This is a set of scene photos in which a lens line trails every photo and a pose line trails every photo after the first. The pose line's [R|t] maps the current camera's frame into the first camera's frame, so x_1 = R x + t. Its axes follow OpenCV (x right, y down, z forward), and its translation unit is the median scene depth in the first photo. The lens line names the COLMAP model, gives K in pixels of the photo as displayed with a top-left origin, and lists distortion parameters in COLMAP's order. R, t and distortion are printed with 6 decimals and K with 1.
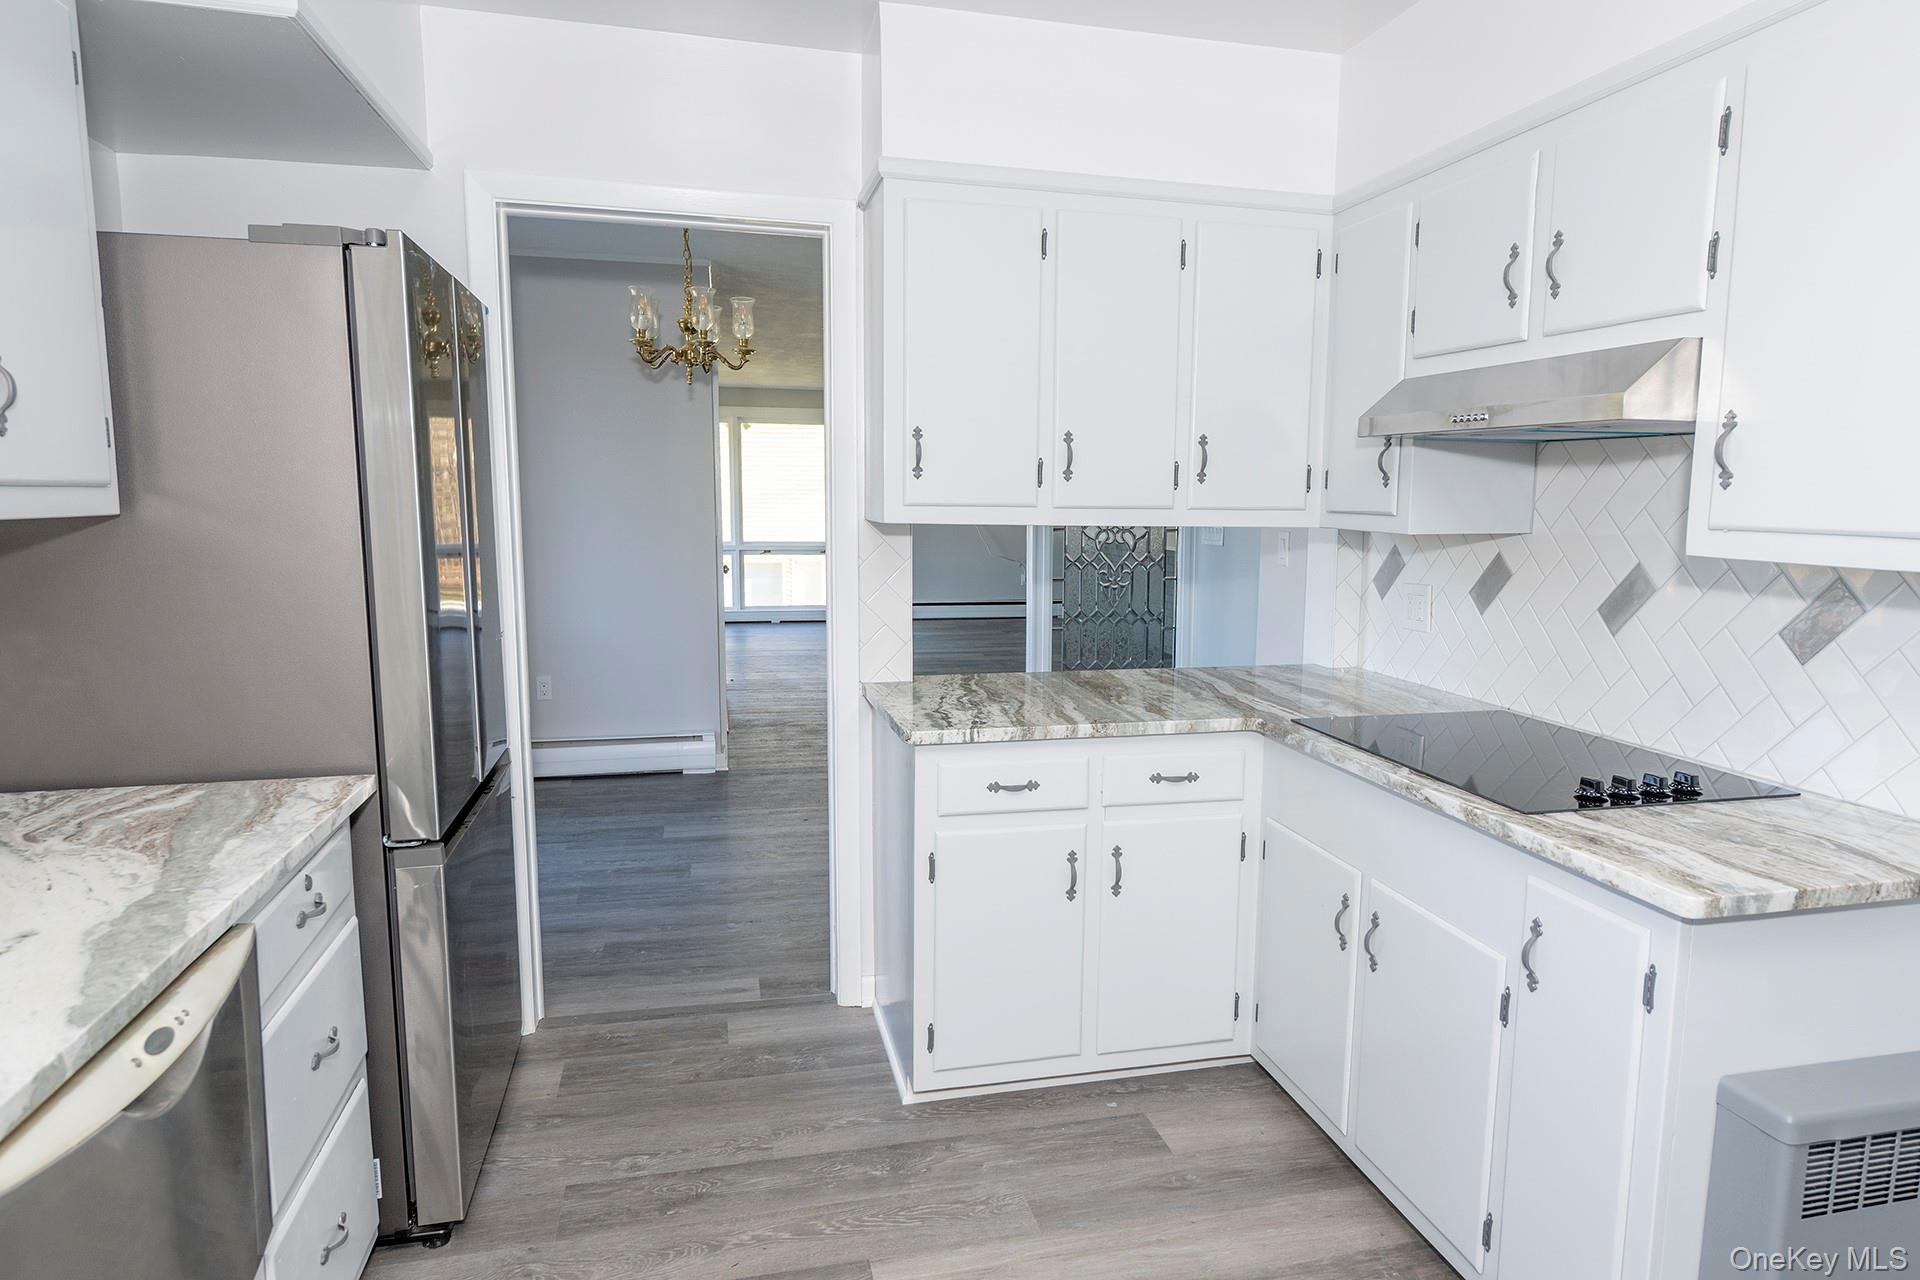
lens RADIAL K [[1178.8, 0, 960.1], [0, 1178.8, 657.8], [0, 0, 1]] dist [0.002540, 0.000970]
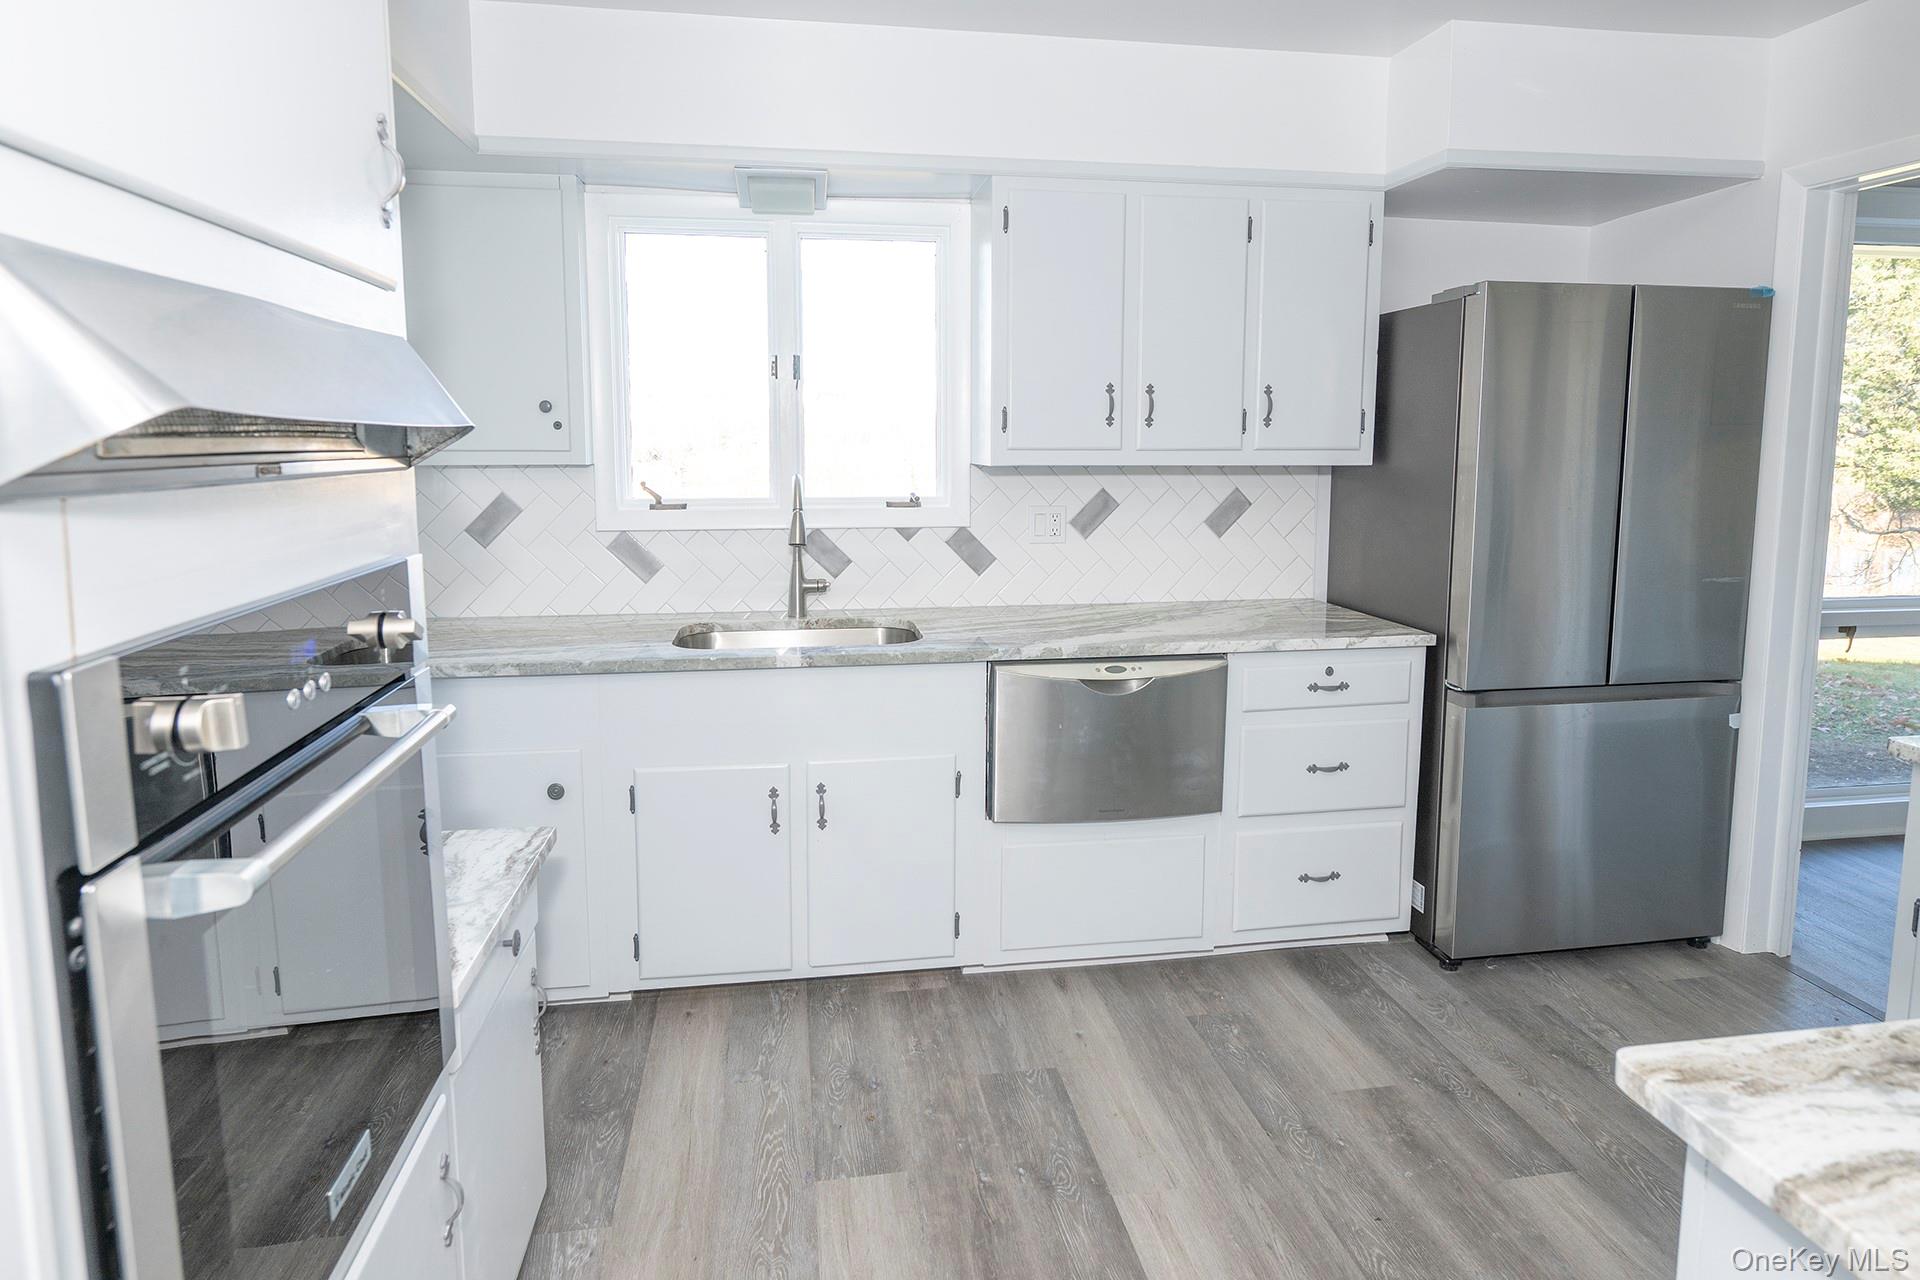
lens RADIAL K [[1038.9, 0, 980.0], [0, 1038.9, 551.2], [0, 0, 1]] dist [0.004337, 0.004148]
pose [[-0.051022, 0.102904, -0.993382, 1.082703], [-0.141278, 0.983931, 0.109181, -0.090055], [0.988654, 0.145914, -0.035664, 0.539651]]
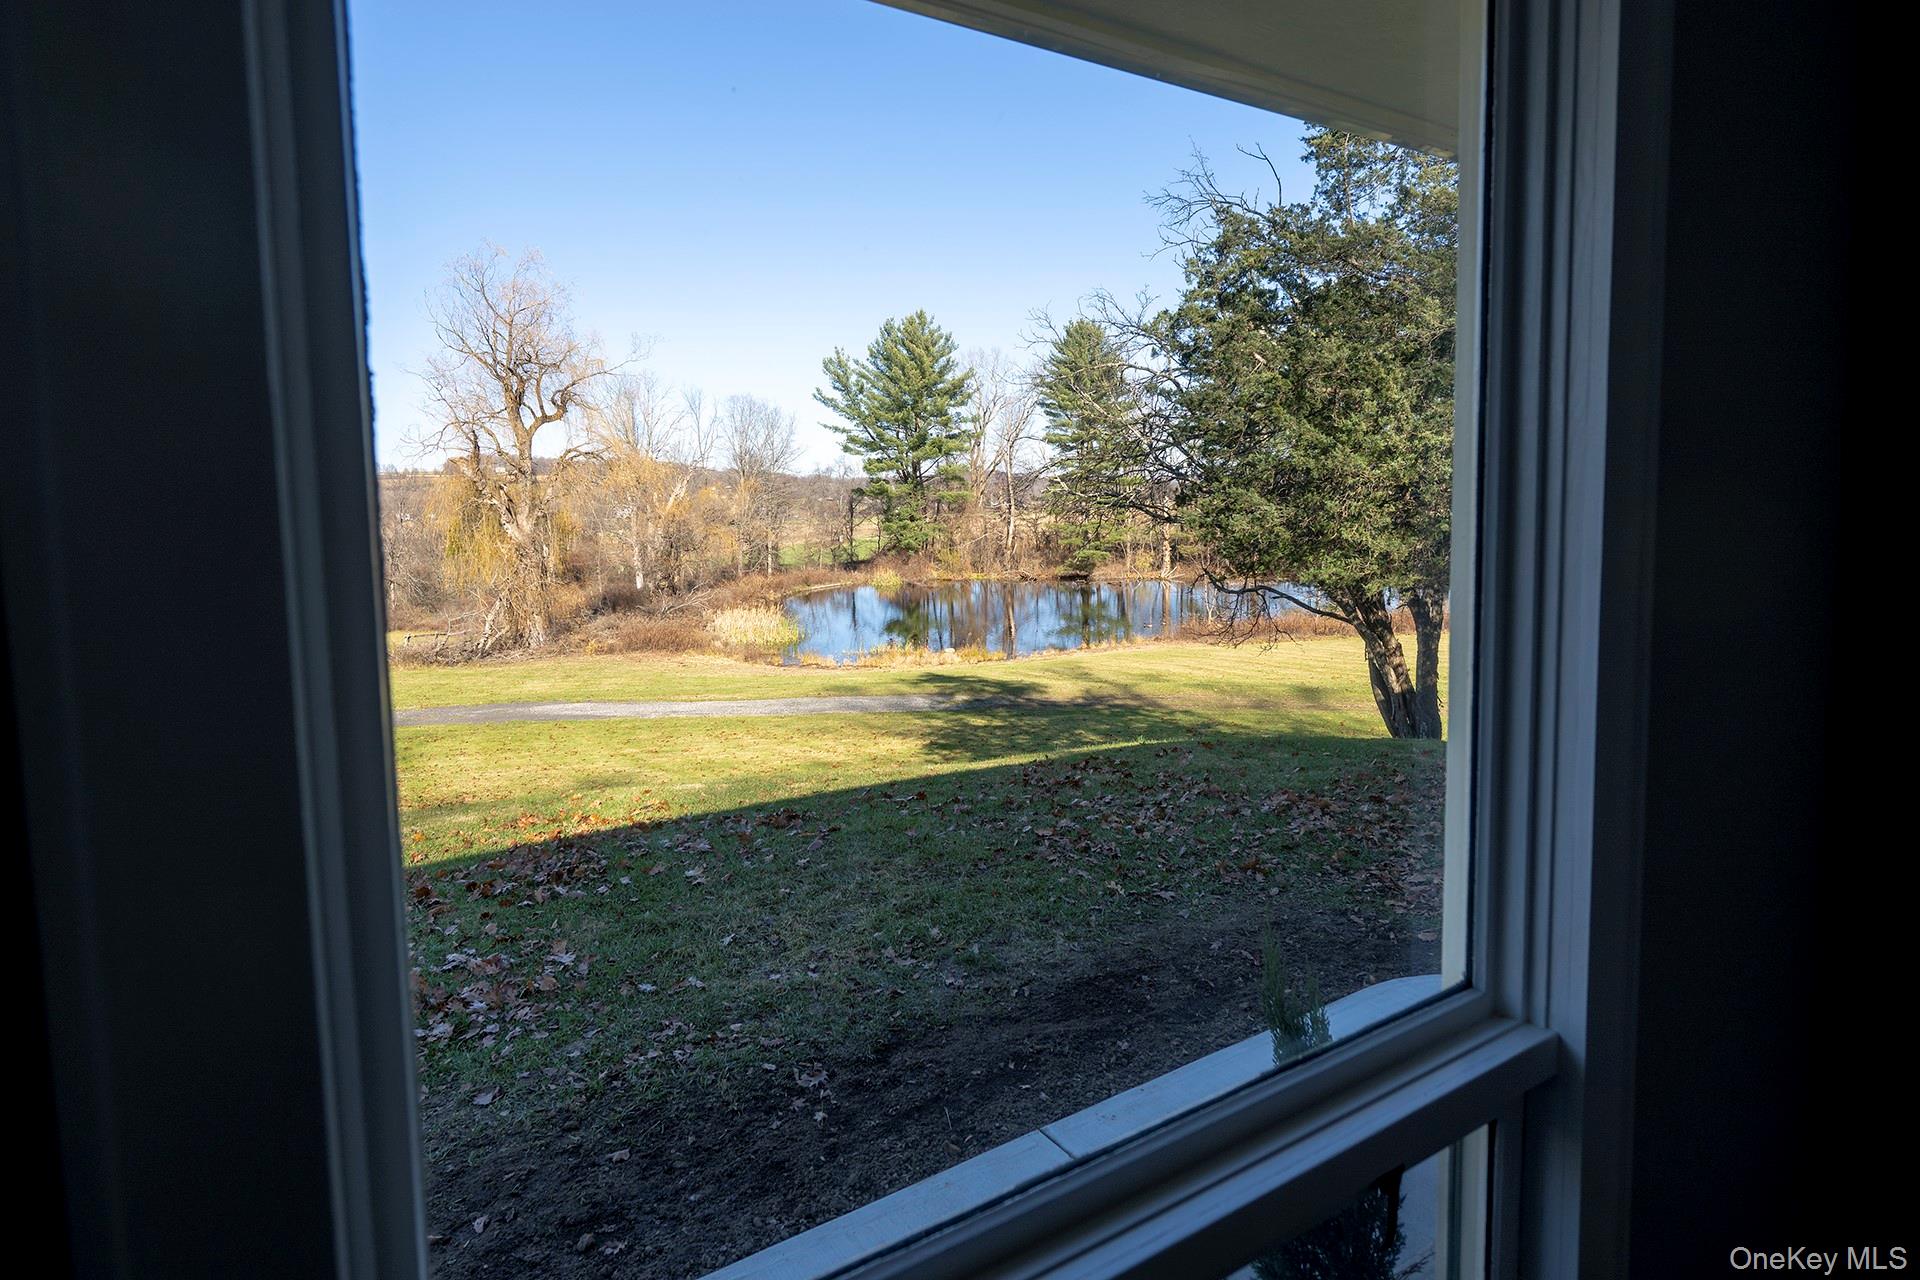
lens RADIAL K [[1038.9, 0, 937.8], [0, 1038.9, 588.6], [0, 0, 1]] dist [0.004337, 0.004148]
pose [[0.354055, 0.066063, -0.932888, -0.817739], [-0.108731, 0.993645, 0.029099, -0.352135], [0.928882, 0.091131, 0.358988, 2.201896]]
